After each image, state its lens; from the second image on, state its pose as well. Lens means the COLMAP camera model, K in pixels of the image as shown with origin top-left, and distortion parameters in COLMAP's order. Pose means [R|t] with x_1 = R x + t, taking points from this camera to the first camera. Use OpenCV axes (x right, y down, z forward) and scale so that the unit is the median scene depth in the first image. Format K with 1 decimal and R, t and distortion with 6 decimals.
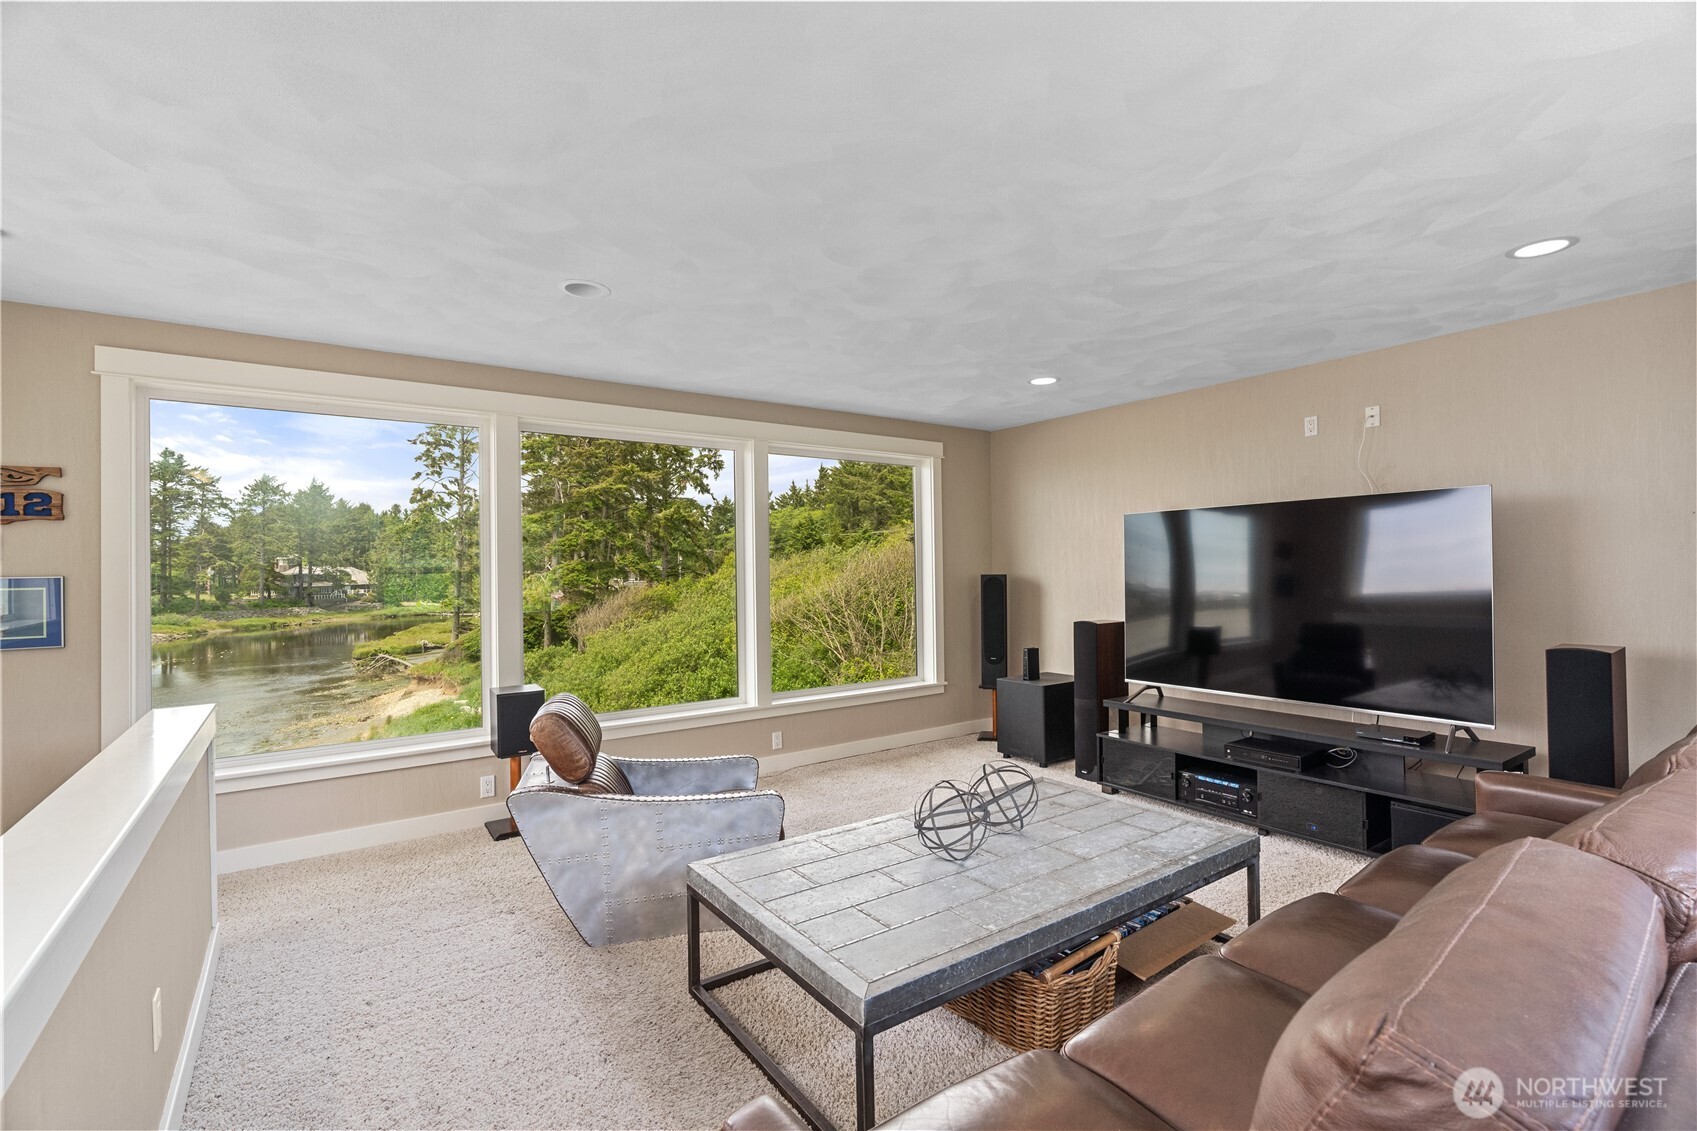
lens RADIAL K [[748.7, 0, 848.5], [0, 748.7, 565.5], [0, 0, 1]] dist [-0.003849, -0.000028]
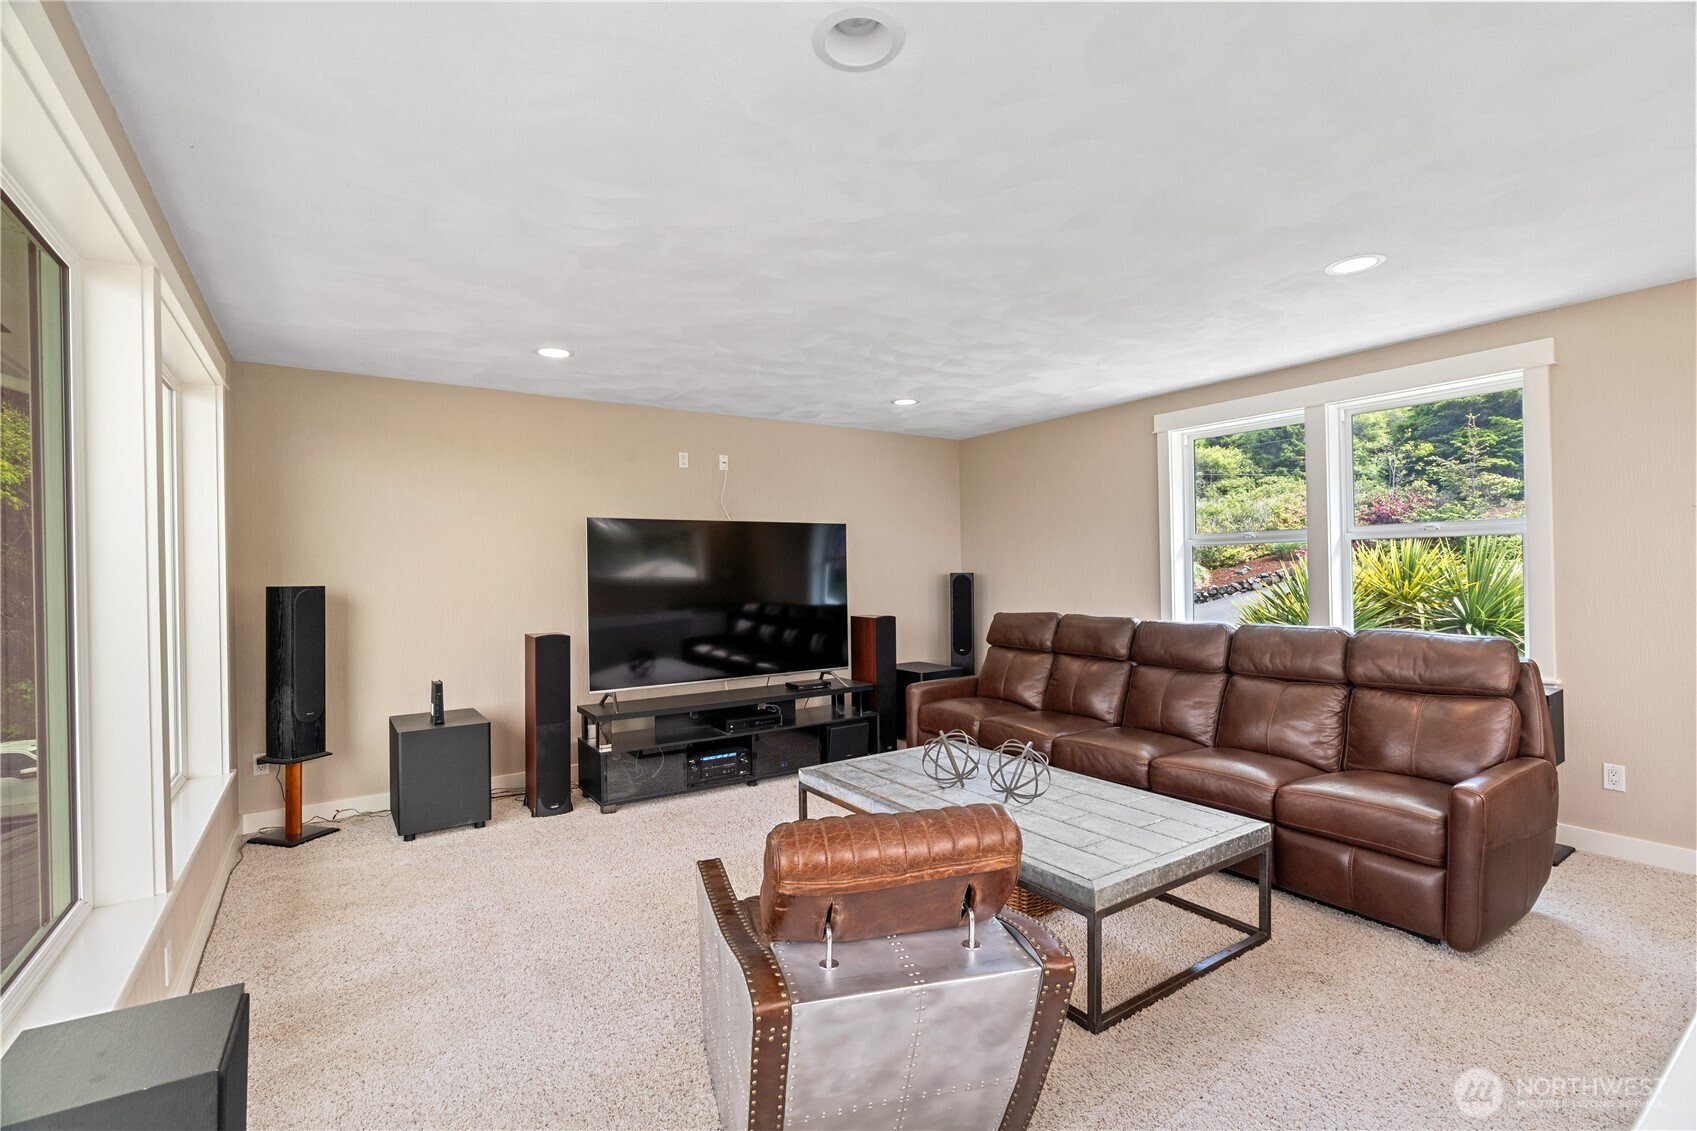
lens RADIAL K [[748.7, 0, 848.5], [0, 748.7, 565.5], [0, 0, 1]] dist [-0.003849, -0.000028]
pose [[0.021891, 0.018970, 0.999580, -0.610380], [0.003334, 0.999813, -0.019047, 0.013385], [-0.999755, 0.003750, 0.021824, 0.696473]]
